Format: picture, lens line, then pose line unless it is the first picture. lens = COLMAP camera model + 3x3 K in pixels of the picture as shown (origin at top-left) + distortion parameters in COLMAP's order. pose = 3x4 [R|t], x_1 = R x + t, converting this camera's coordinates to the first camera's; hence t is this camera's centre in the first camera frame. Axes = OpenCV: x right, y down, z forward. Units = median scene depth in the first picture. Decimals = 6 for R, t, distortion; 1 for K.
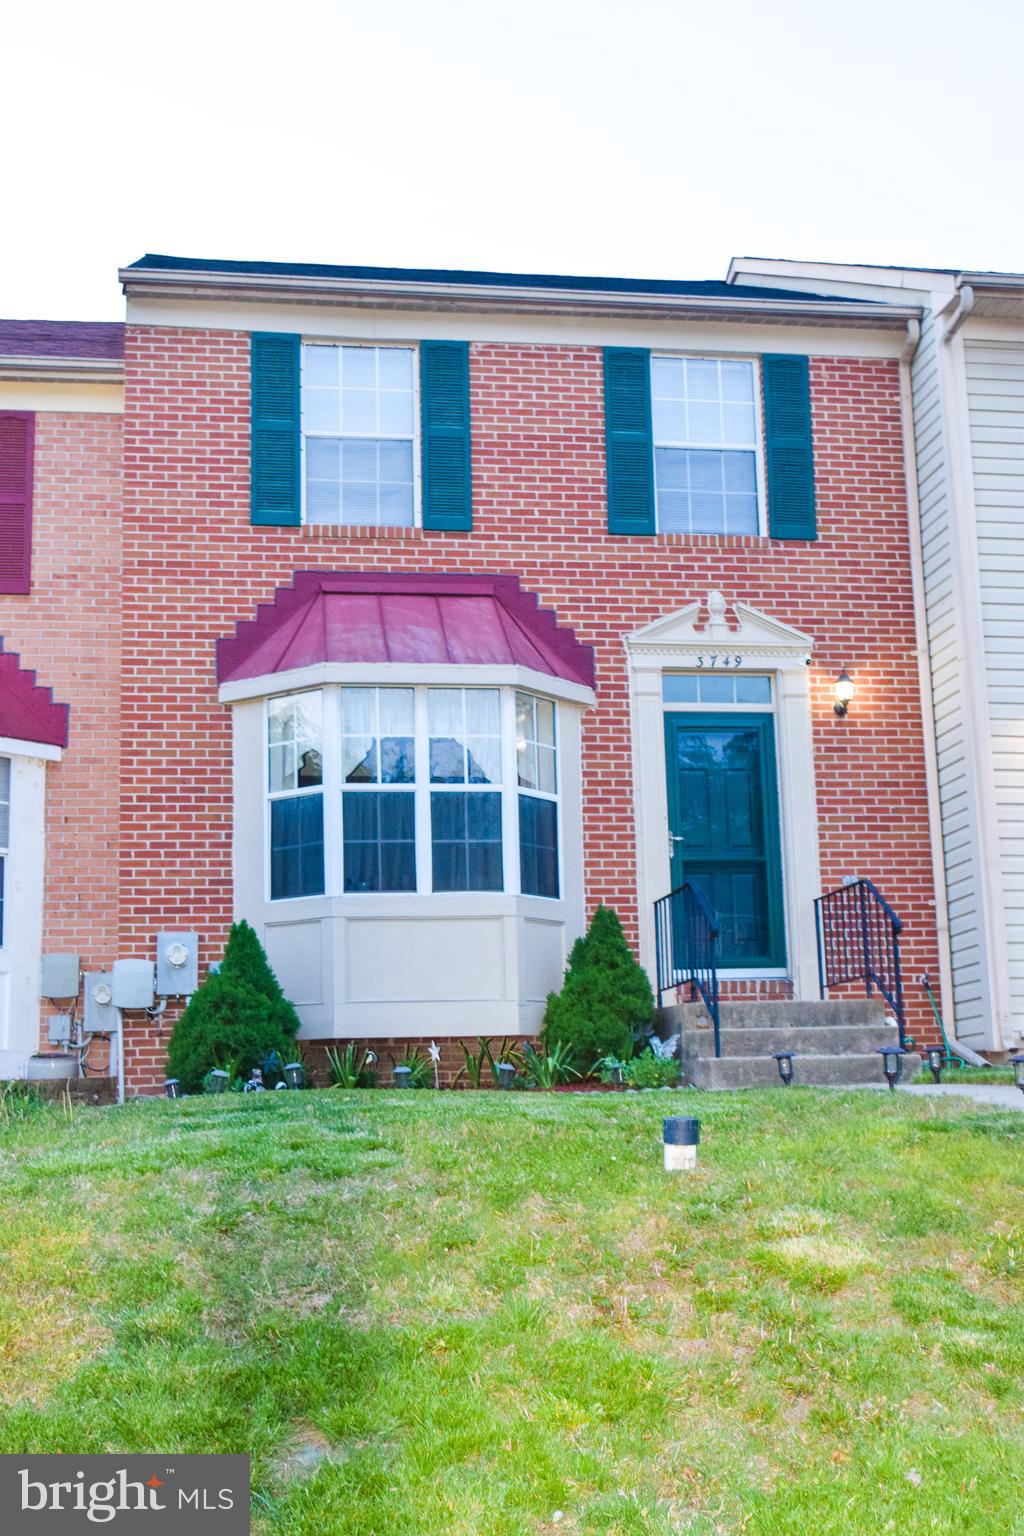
lens RADIAL K [[1945.3, 0, 512.0], [0, 1945.3, 768.0], [0, 0, 1]] dist [-0.047643, -0.009623]
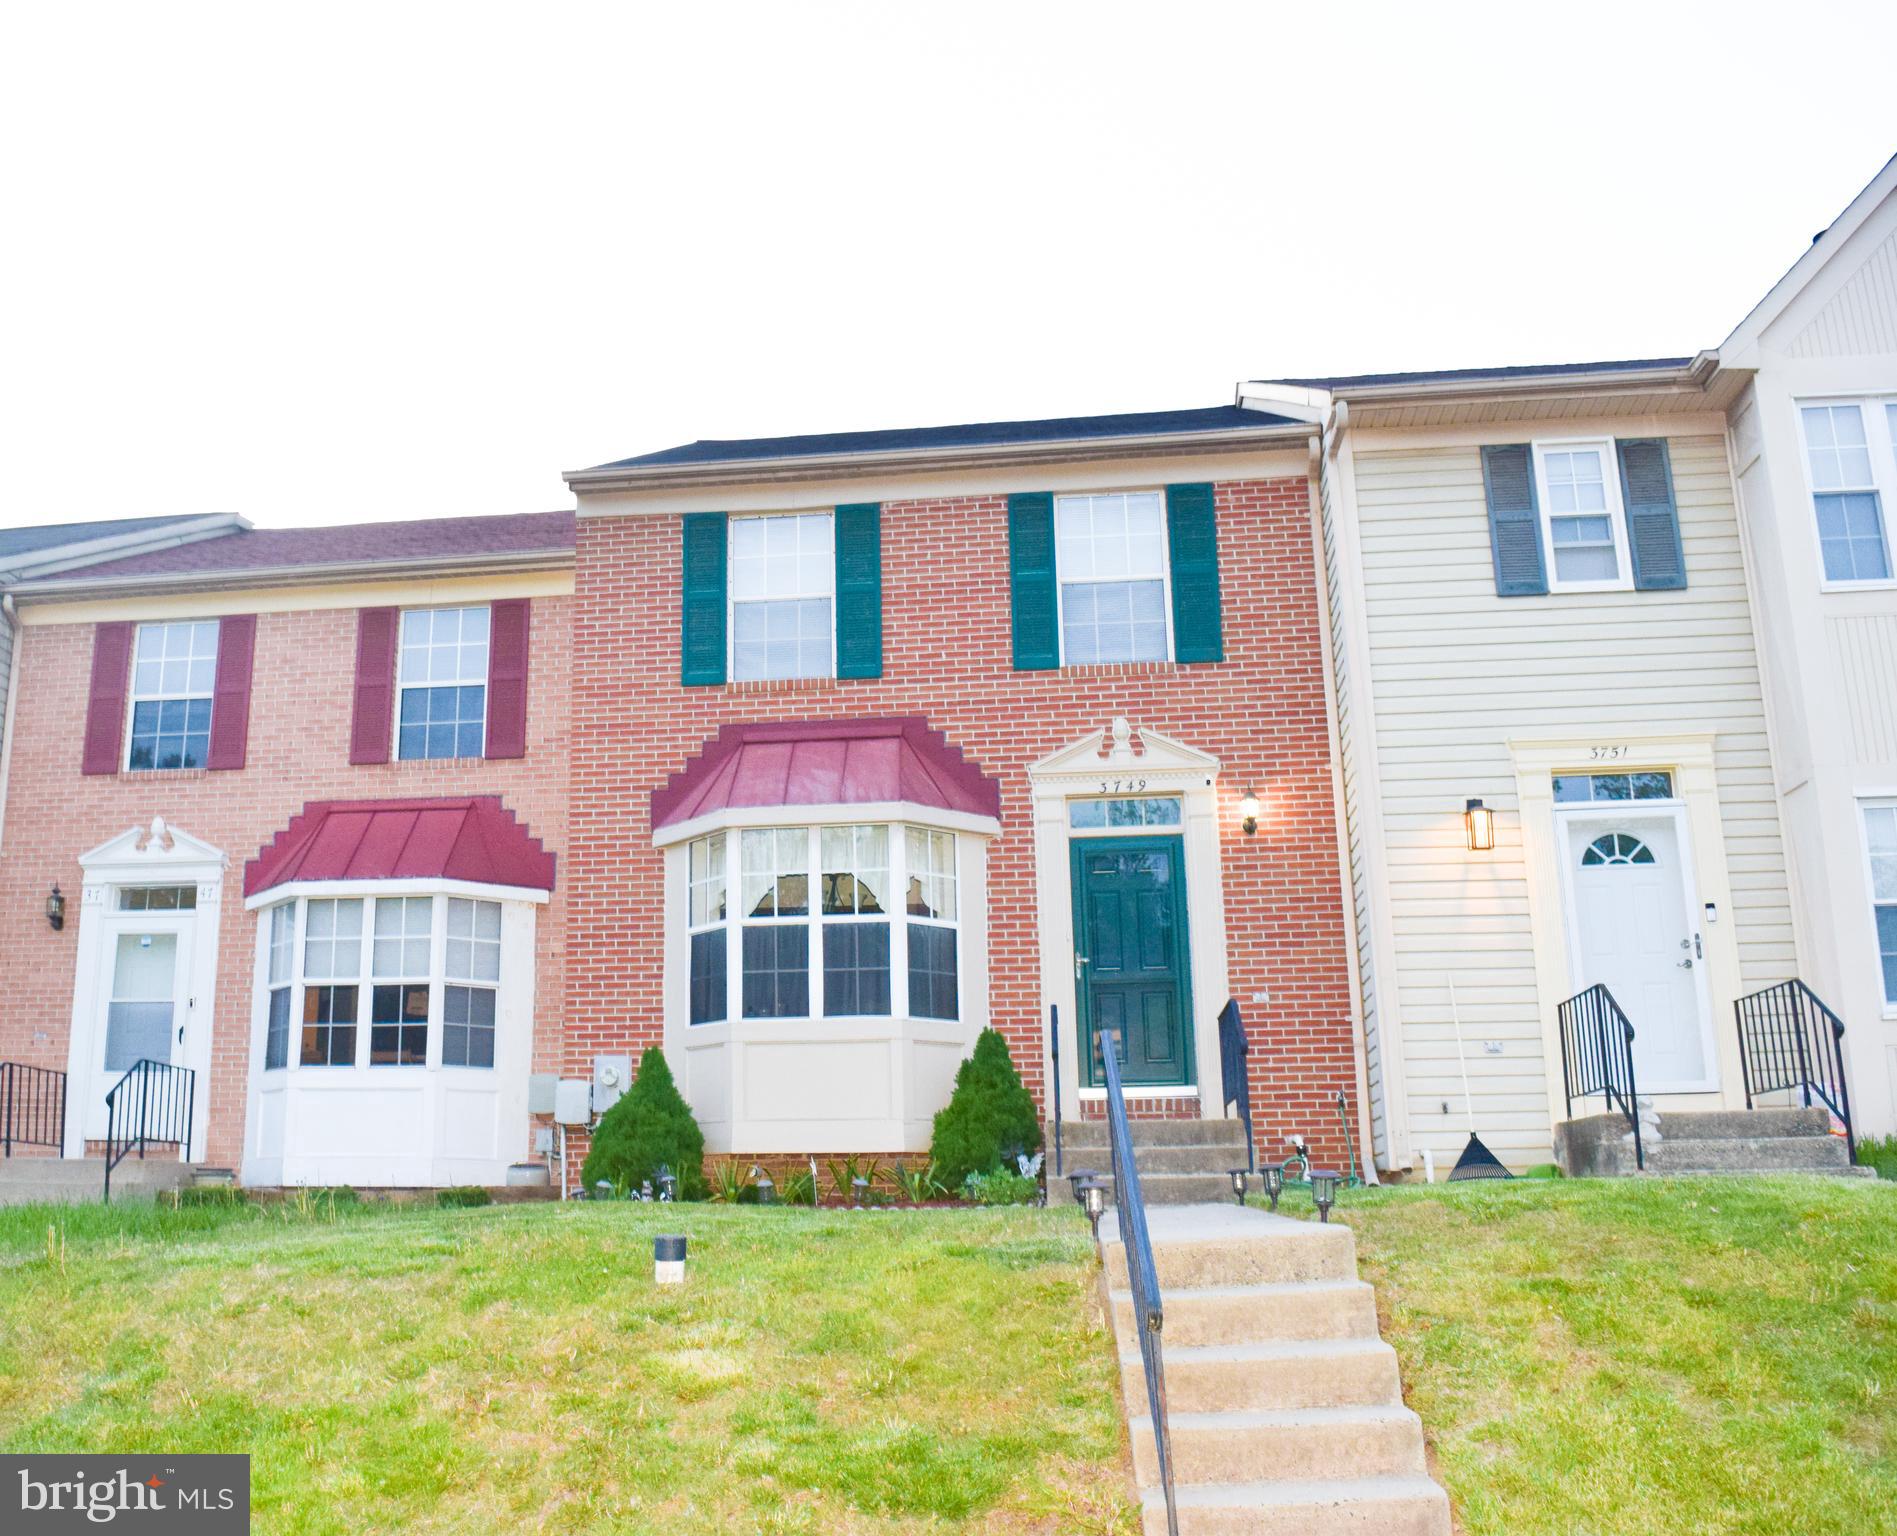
lens RADIAL K [[1921.5, 0, 947.5], [0, 1921.5, 730.0], [0, 0, 1]] dist [-0.098075, -0.001290]
pose [[0.951094, -0.058676, -0.303277, 0.332839], [0.036225, 0.996206, -0.079135, -0.007491], [0.306769, 0.064279, 0.949611, 0.005137]]
